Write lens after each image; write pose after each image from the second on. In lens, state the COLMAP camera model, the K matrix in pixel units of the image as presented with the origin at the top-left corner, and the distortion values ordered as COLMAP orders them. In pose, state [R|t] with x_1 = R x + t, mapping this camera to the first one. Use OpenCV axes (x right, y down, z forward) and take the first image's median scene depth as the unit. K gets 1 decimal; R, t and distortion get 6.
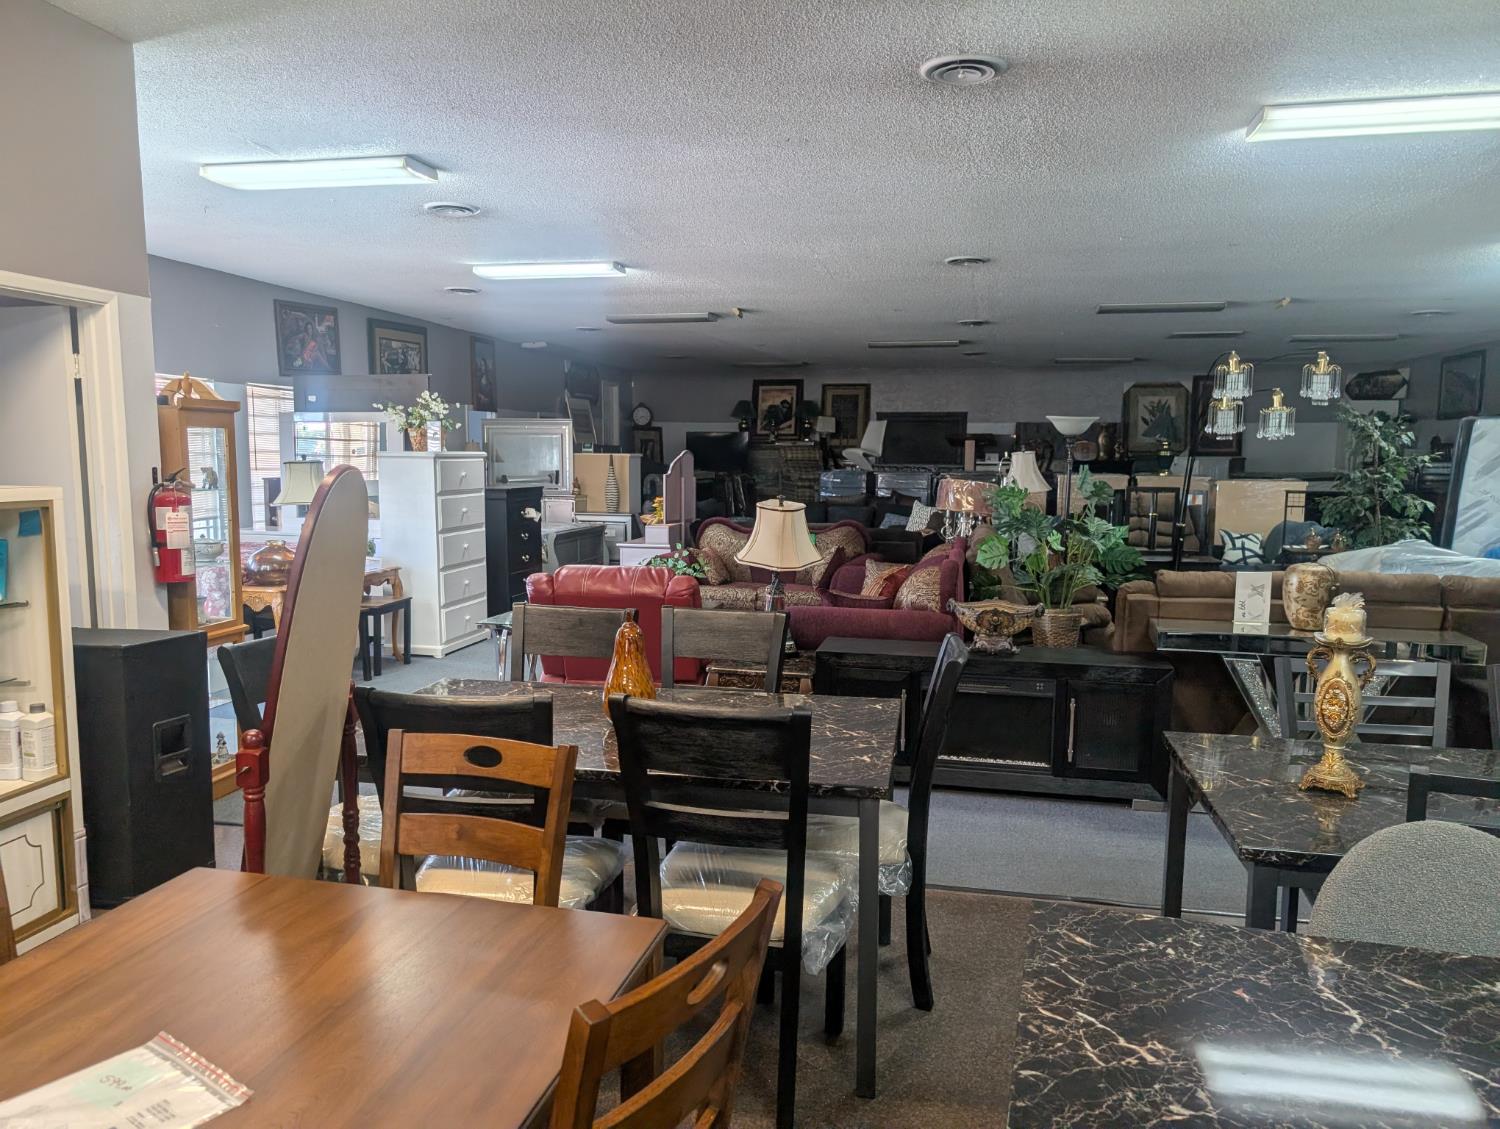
lens RADIAL K [[1060.5, 0, 749.6], [0, 1060.5, 568.1], [0, 0, 1]] dist [0.032129, -0.019313]
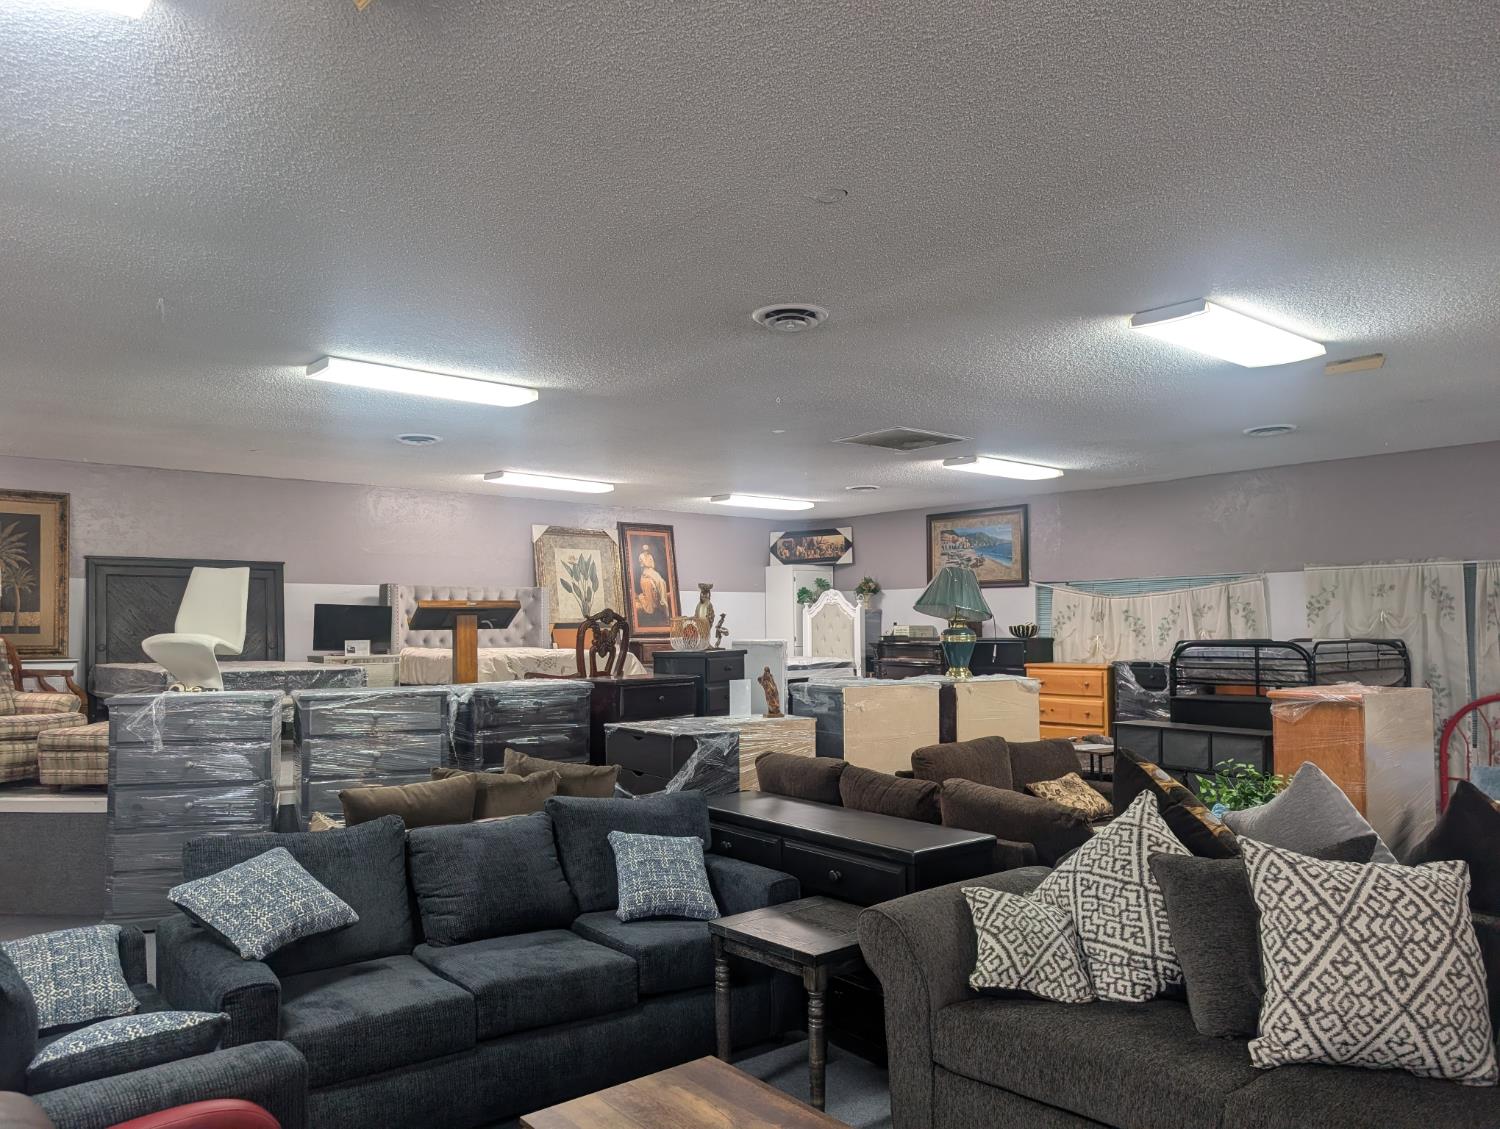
lens RADIAL K [[1060.5, 0, 709.0], [0, 1060.5, 589.9], [0, 0, 1]] dist [0.032129, -0.019313]
pose [[0.635769, 0.018043, 0.771668, -0.067878], [0.097441, 0.989853, -0.103426, -0.057339], [-0.765704, 0.140947, 0.627560, 0.502002]]
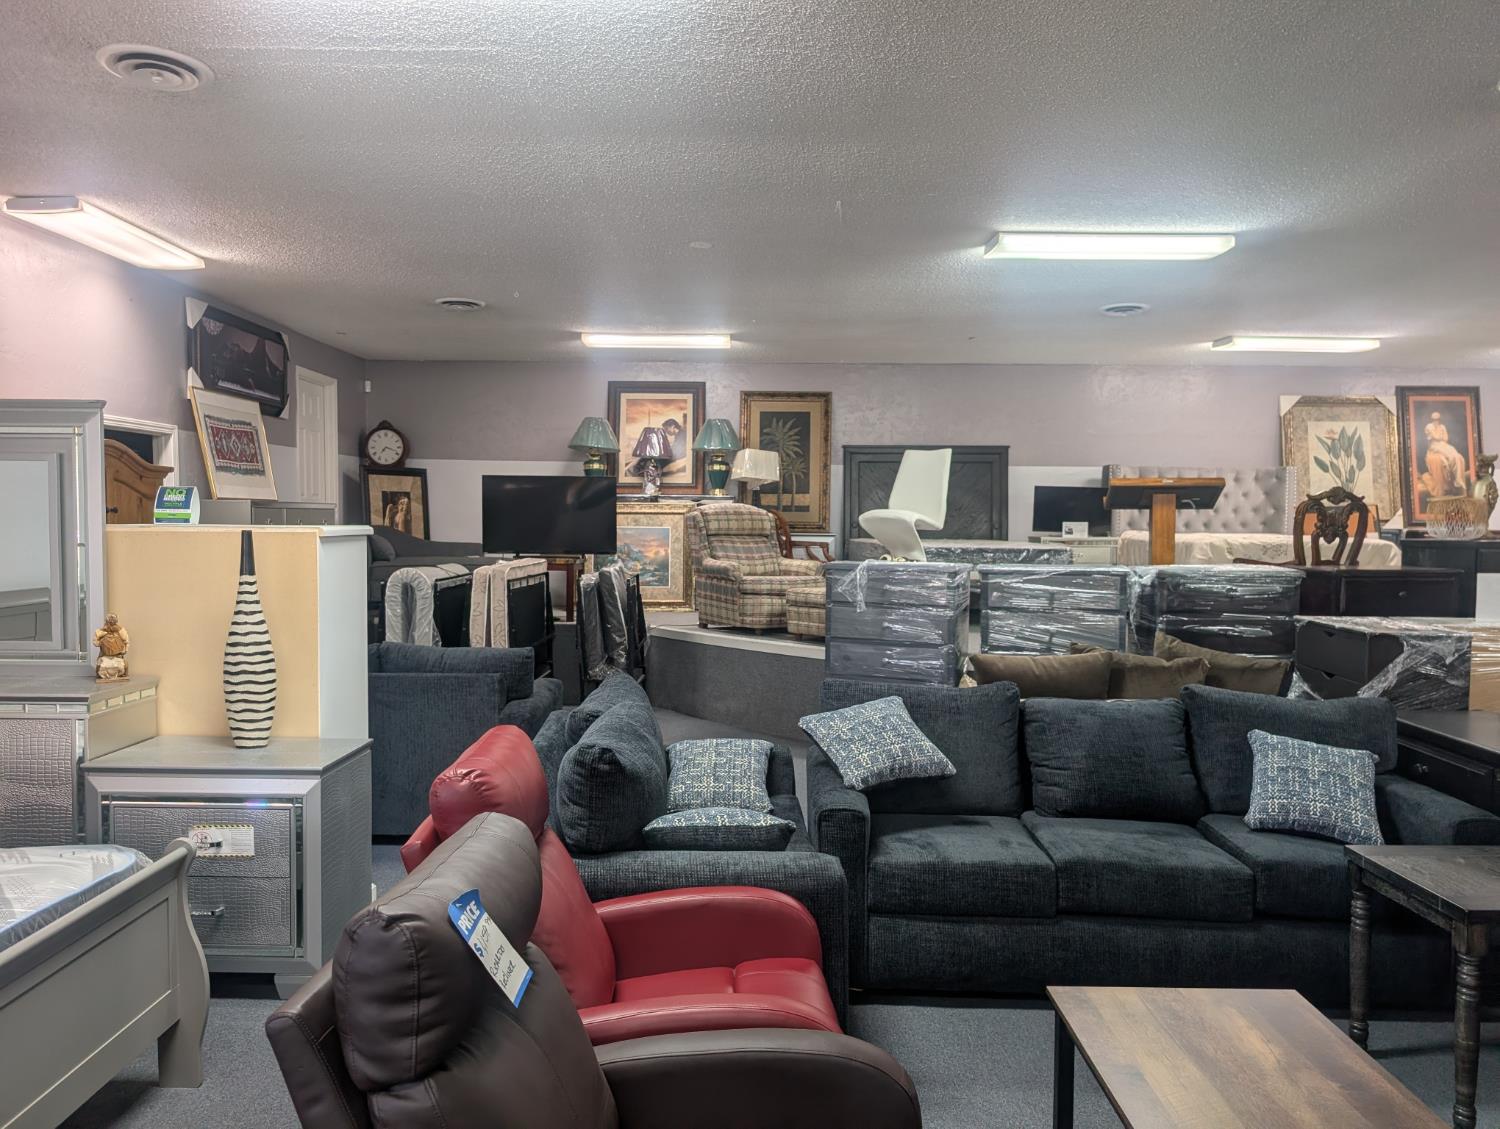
lens RADIAL K [[1060.5, 0, 744.2], [0, 1060.5, 567.6], [0, 0, 1]] dist [0.032129, -0.019313]
pose [[0.976641, -0.008470, 0.214709, -0.045806], [0.022268, 0.997832, -0.061924, -0.052762], [-0.213719, 0.065259, 0.974713, 0.492049]]
